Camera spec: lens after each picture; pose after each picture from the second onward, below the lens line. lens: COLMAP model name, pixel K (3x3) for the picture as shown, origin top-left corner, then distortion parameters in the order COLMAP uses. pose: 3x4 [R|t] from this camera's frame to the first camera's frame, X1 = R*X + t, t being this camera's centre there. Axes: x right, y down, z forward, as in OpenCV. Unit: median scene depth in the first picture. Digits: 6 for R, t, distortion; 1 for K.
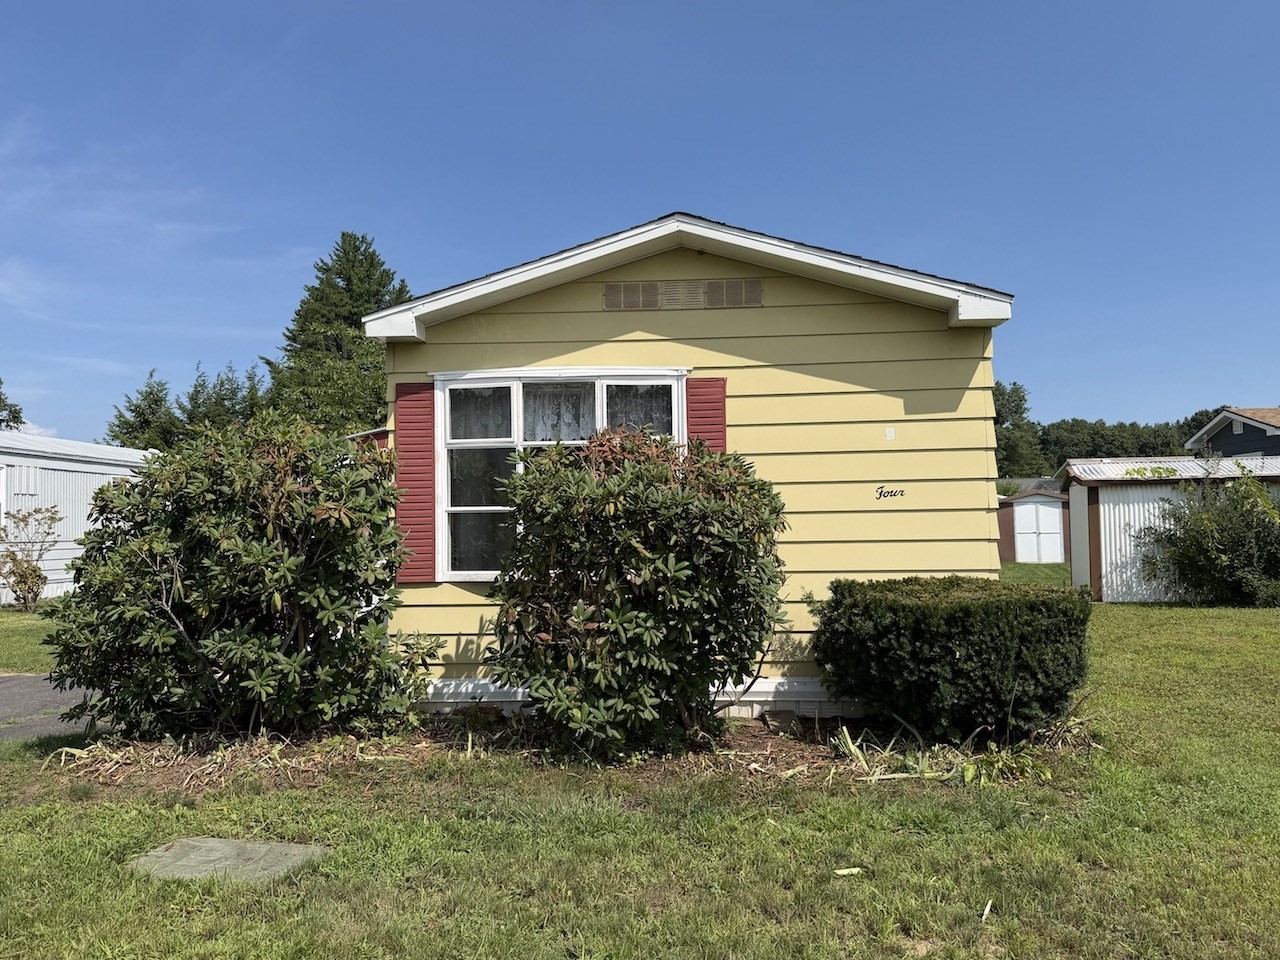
lens RADIAL K [[996.1, 0, 639.1], [0, 996.1, 486.1], [0, 0, 1]] dist [0.170708, -0.252589]
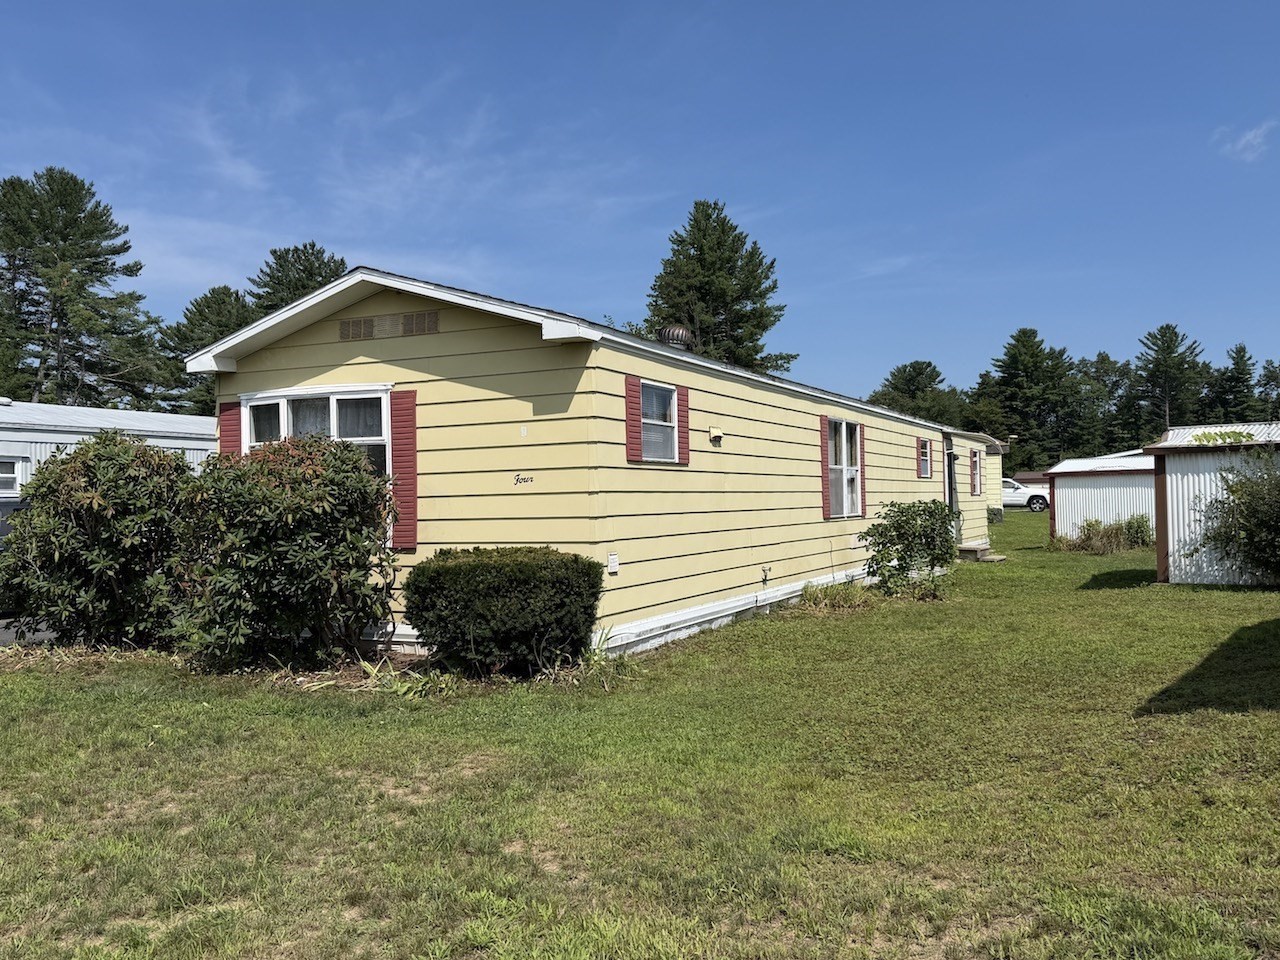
lens RADIAL K [[1078.5, 0, 640.4], [0, 1078.5, 490.1], [0, 0, 1]] dist [0.154573, -0.221216]
pose [[0.919384, -0.006438, -0.393309, 0.889137], [0.020444, 0.999297, 0.031431, -0.018674], [0.392830, -0.036938, 0.918869, -0.161456]]
